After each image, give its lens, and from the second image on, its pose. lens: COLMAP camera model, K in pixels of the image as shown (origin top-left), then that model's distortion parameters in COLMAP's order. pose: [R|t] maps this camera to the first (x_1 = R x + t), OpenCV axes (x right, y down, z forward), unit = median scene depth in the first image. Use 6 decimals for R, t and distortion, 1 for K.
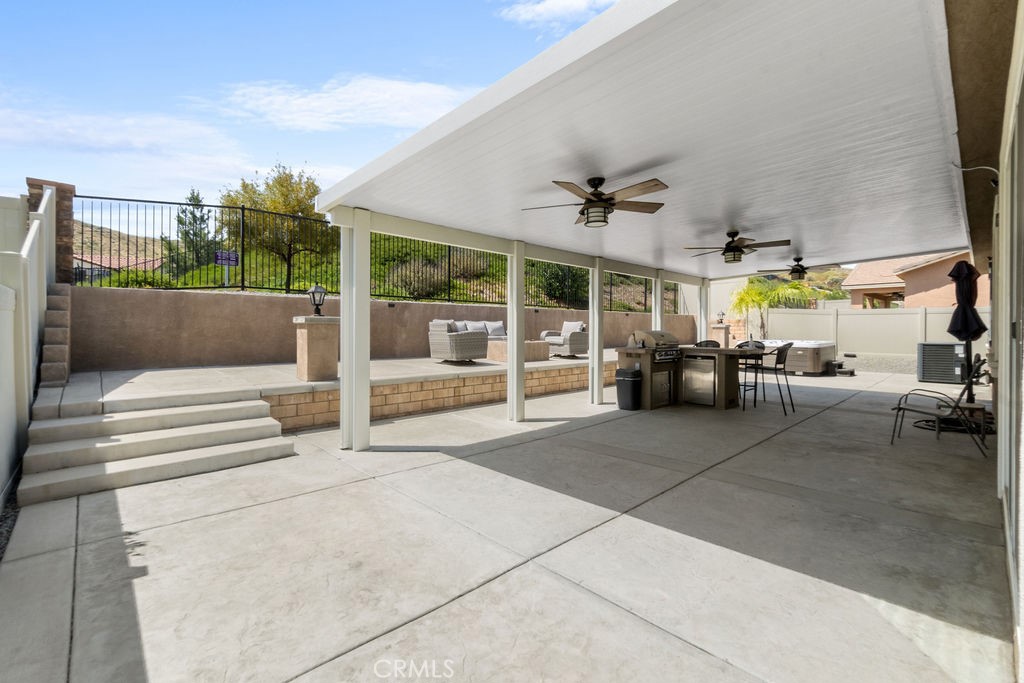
lens RADIAL K [[446.5, 0, 518.2], [0, 446.5, 334.0], [0, 0, 1]] dist [-0.003540, 0.000297]
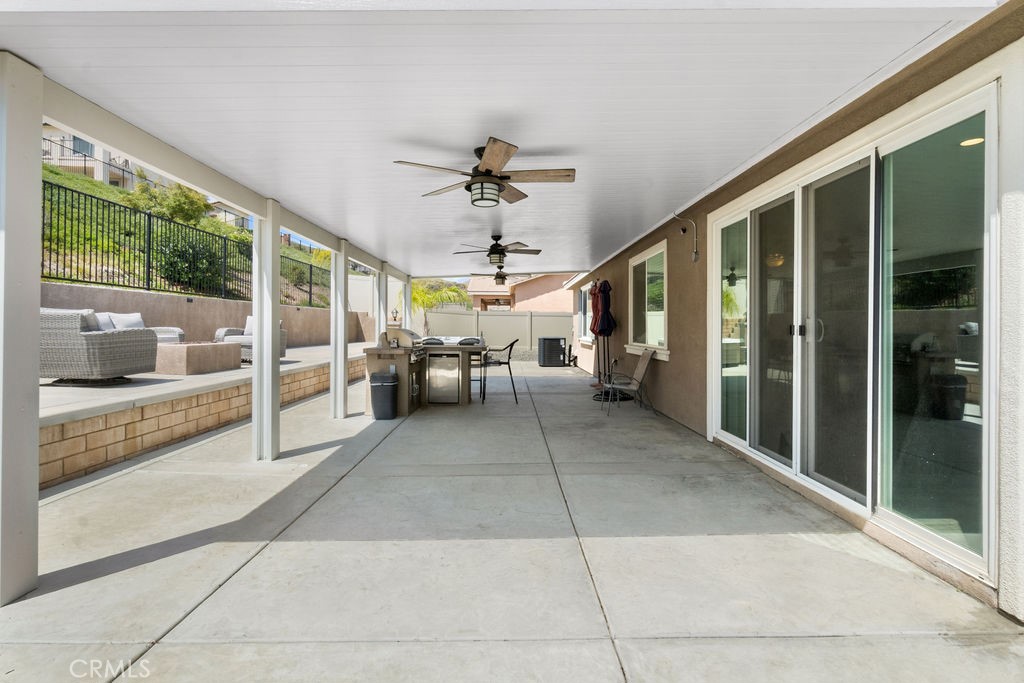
lens RADIAL K [[446.5, 0, 513.2], [0, 446.5, 331.8], [0, 0, 1]] dist [-0.003540, 0.000297]
pose [[0.674386, -0.004178, 0.738367, -0.360362], [0.001643, 0.999990, 0.004157, -0.007510], [-0.738377, -0.001590, 0.674387, 0.350004]]
